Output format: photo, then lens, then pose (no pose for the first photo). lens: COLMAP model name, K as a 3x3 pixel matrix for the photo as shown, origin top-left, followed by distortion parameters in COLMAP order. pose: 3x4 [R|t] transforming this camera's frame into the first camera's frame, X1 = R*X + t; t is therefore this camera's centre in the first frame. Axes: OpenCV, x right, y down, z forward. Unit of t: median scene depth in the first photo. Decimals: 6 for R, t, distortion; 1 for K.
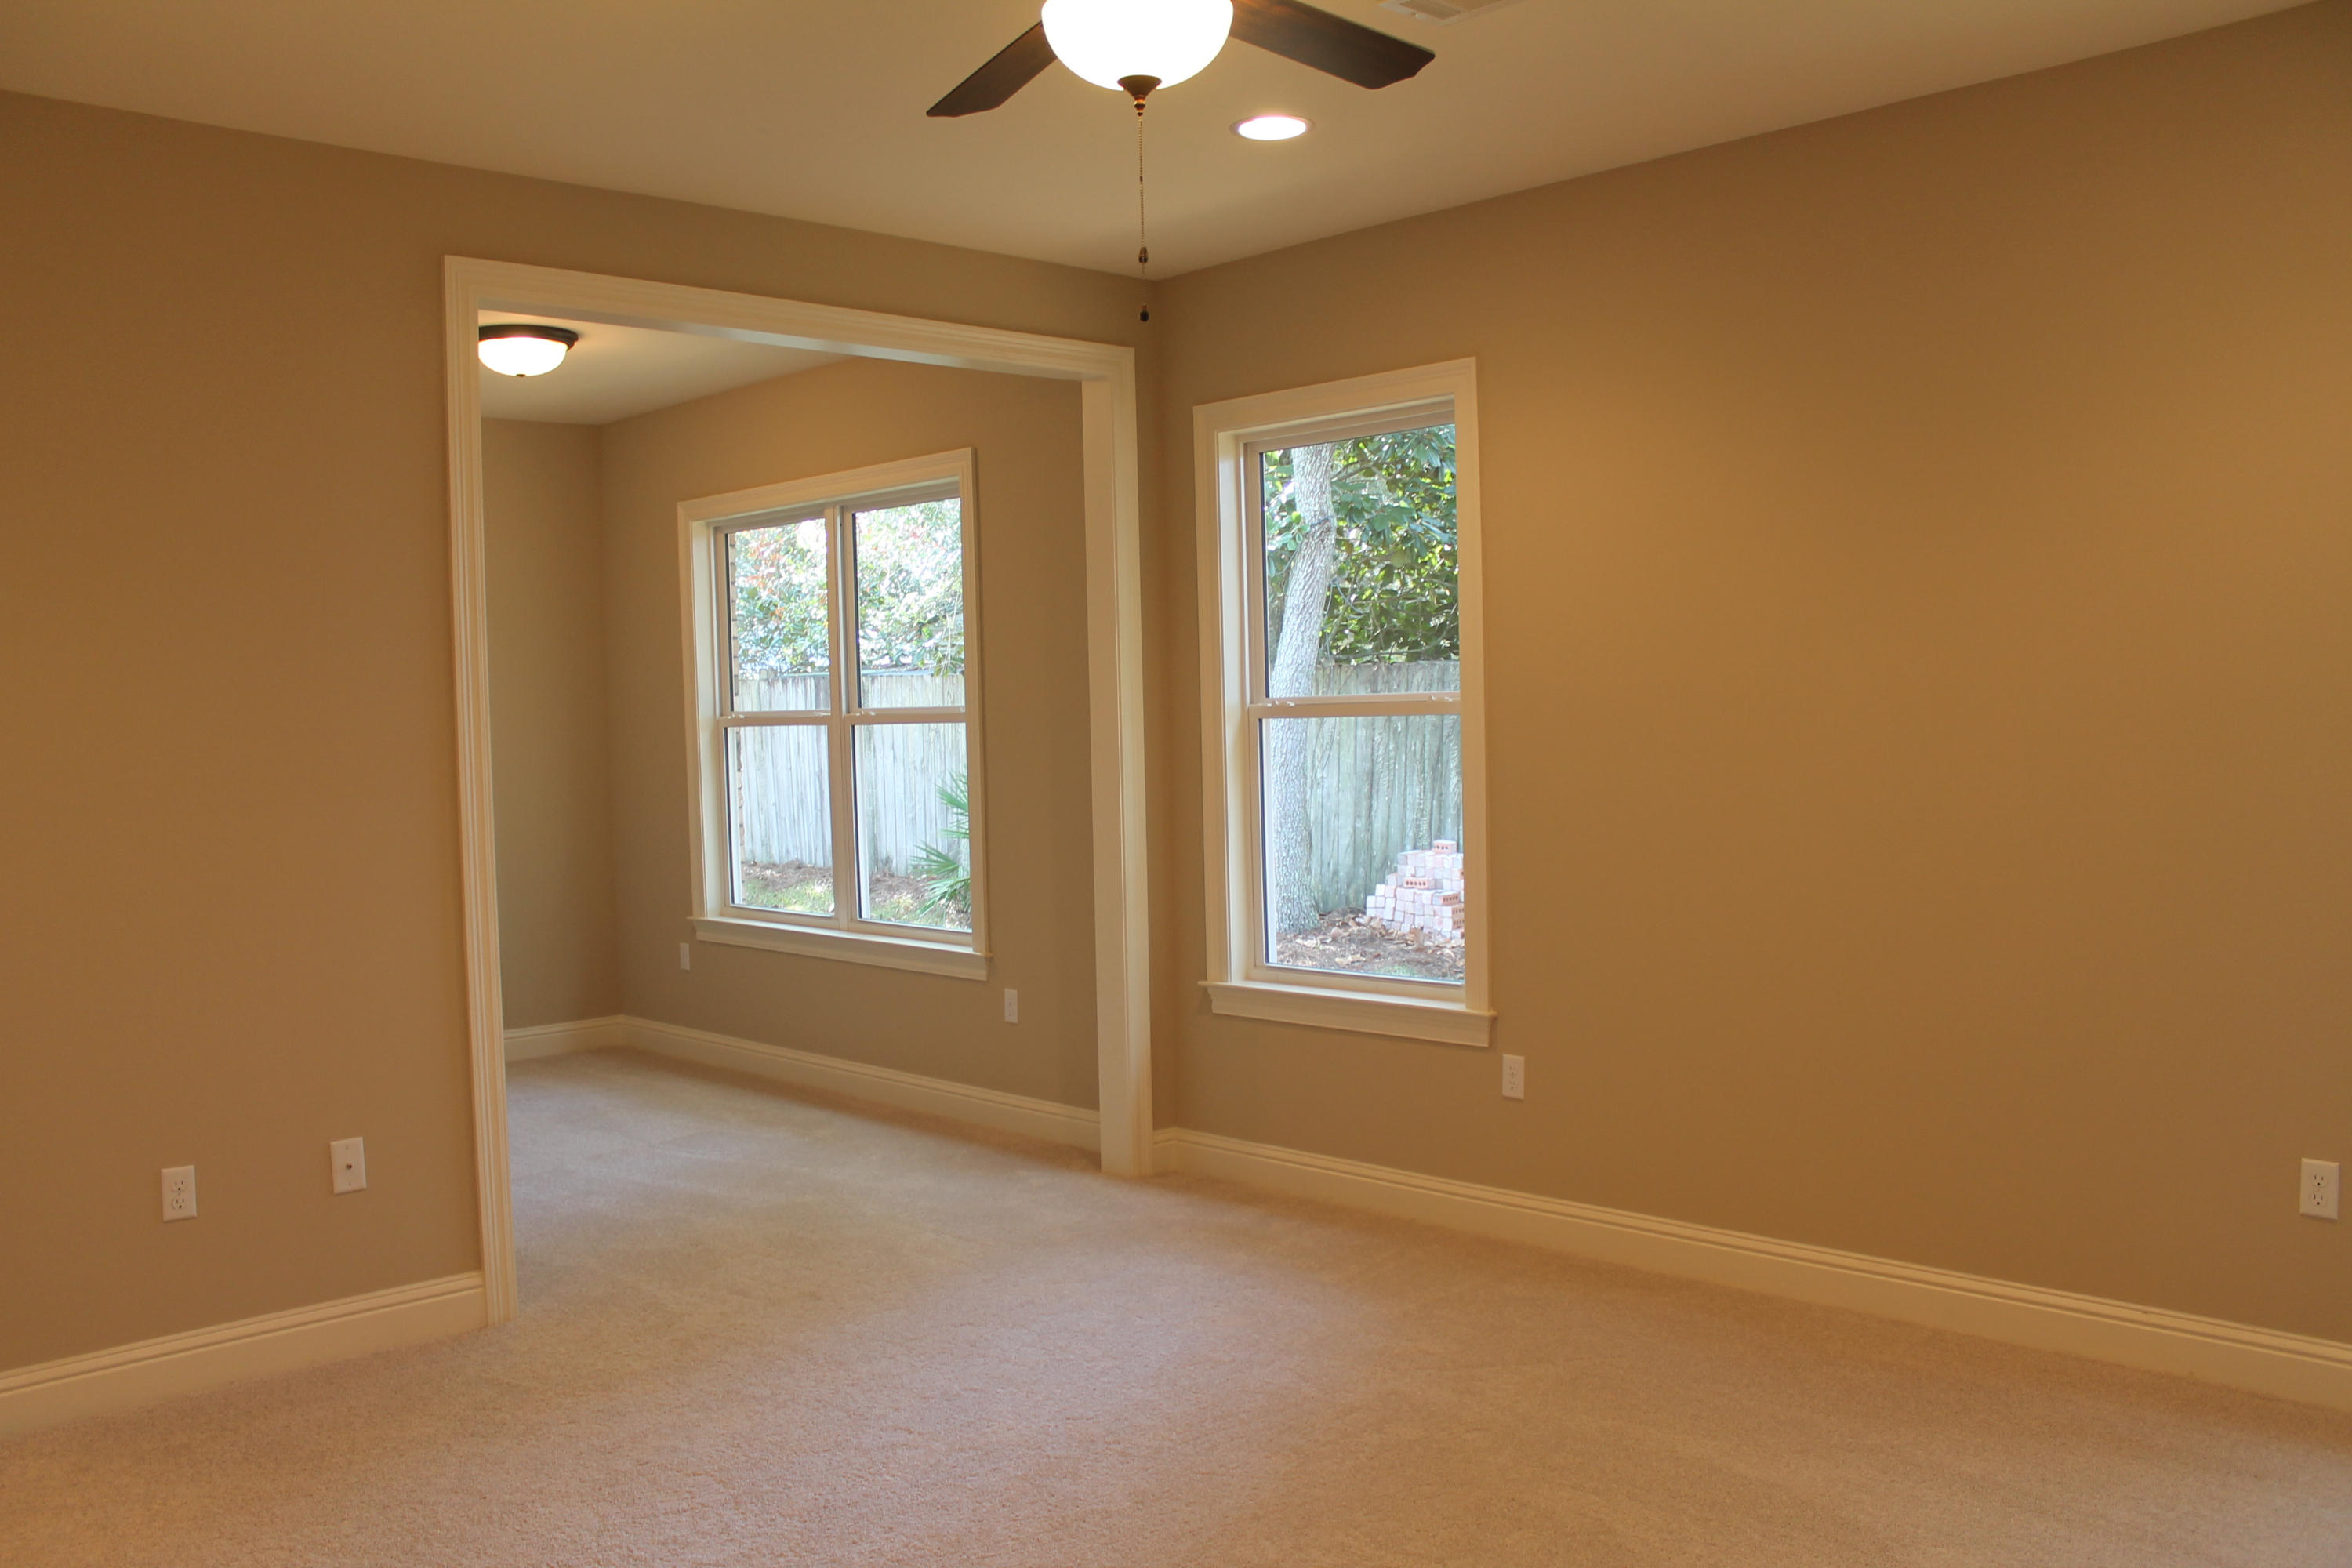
lens RADIAL K [[1924.1, 0, 1176.0], [0, 1924.1, 784.0], [0, 0, 1]] dist [-0.119580, -0.002911]
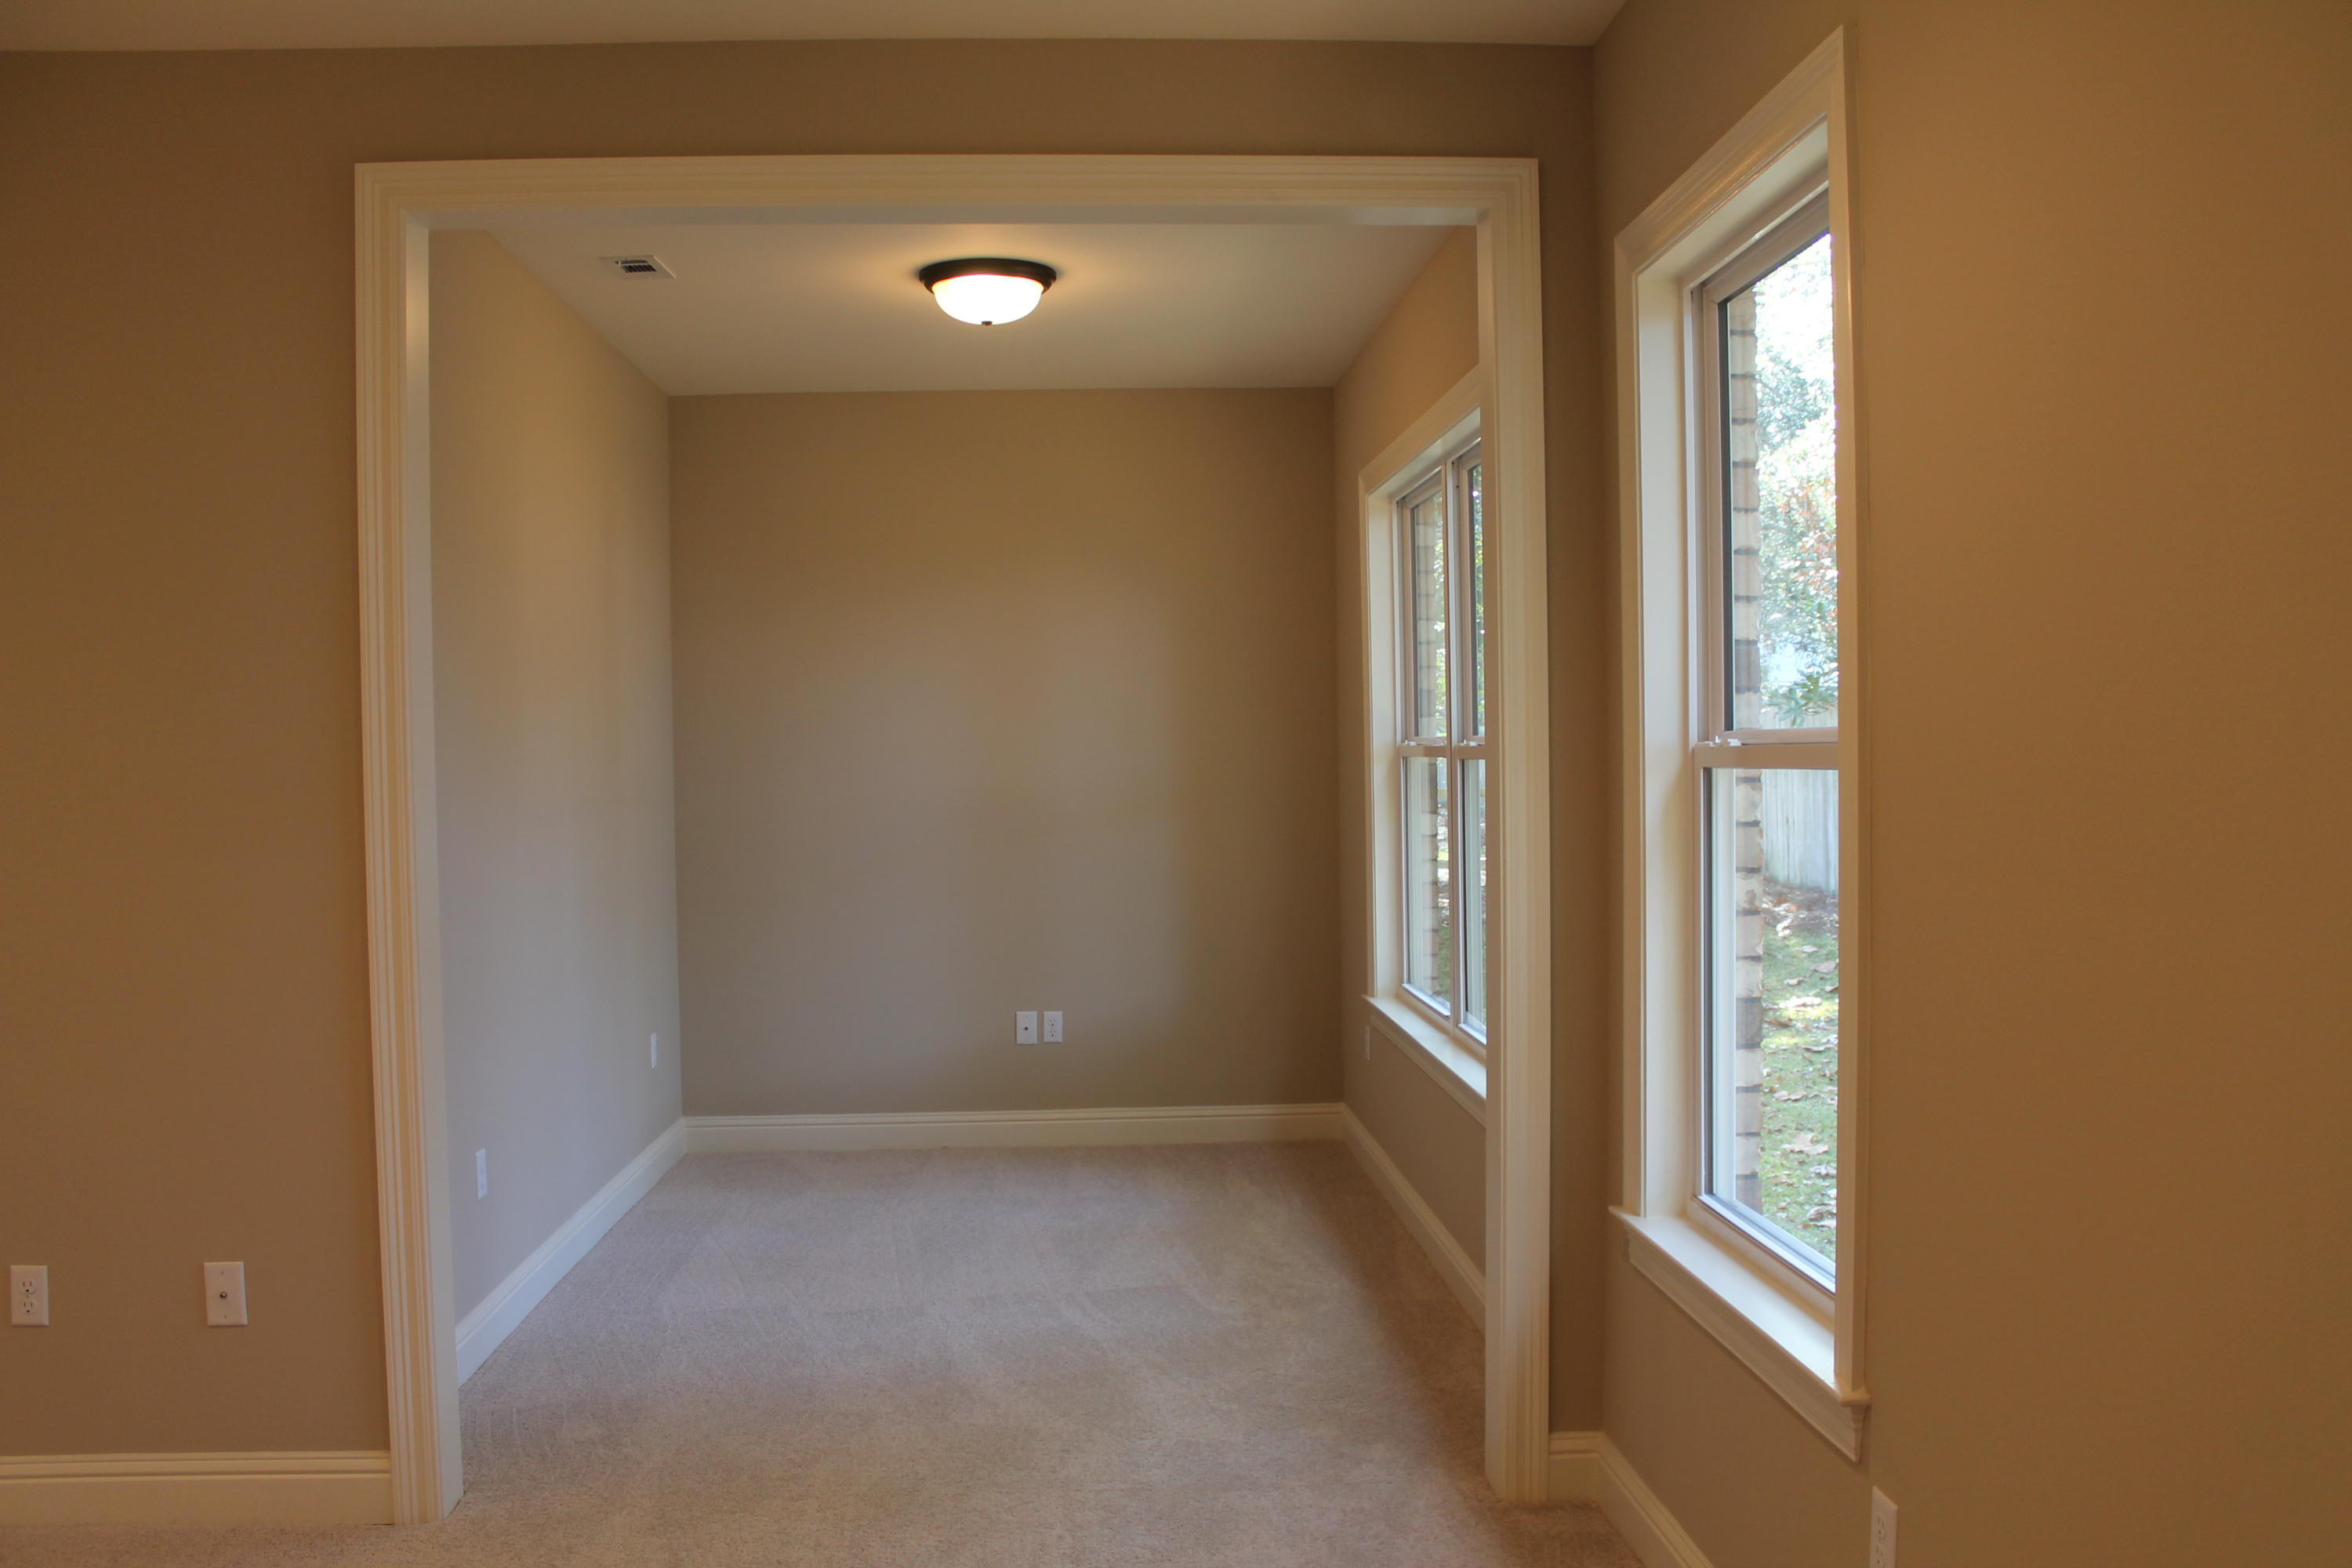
lens RADIAL K [[1982.2, 0, 1173.2], [0, 1982.2, 813.7], [0, 0, 1]] dist [-0.051749, 0.000568]
pose [[0.756065, 0.037233, -0.653436, 0.312967], [-0.031420, 0.999294, 0.020585, -0.027934], [0.653741, 0.004967, 0.756702, 0.454694]]
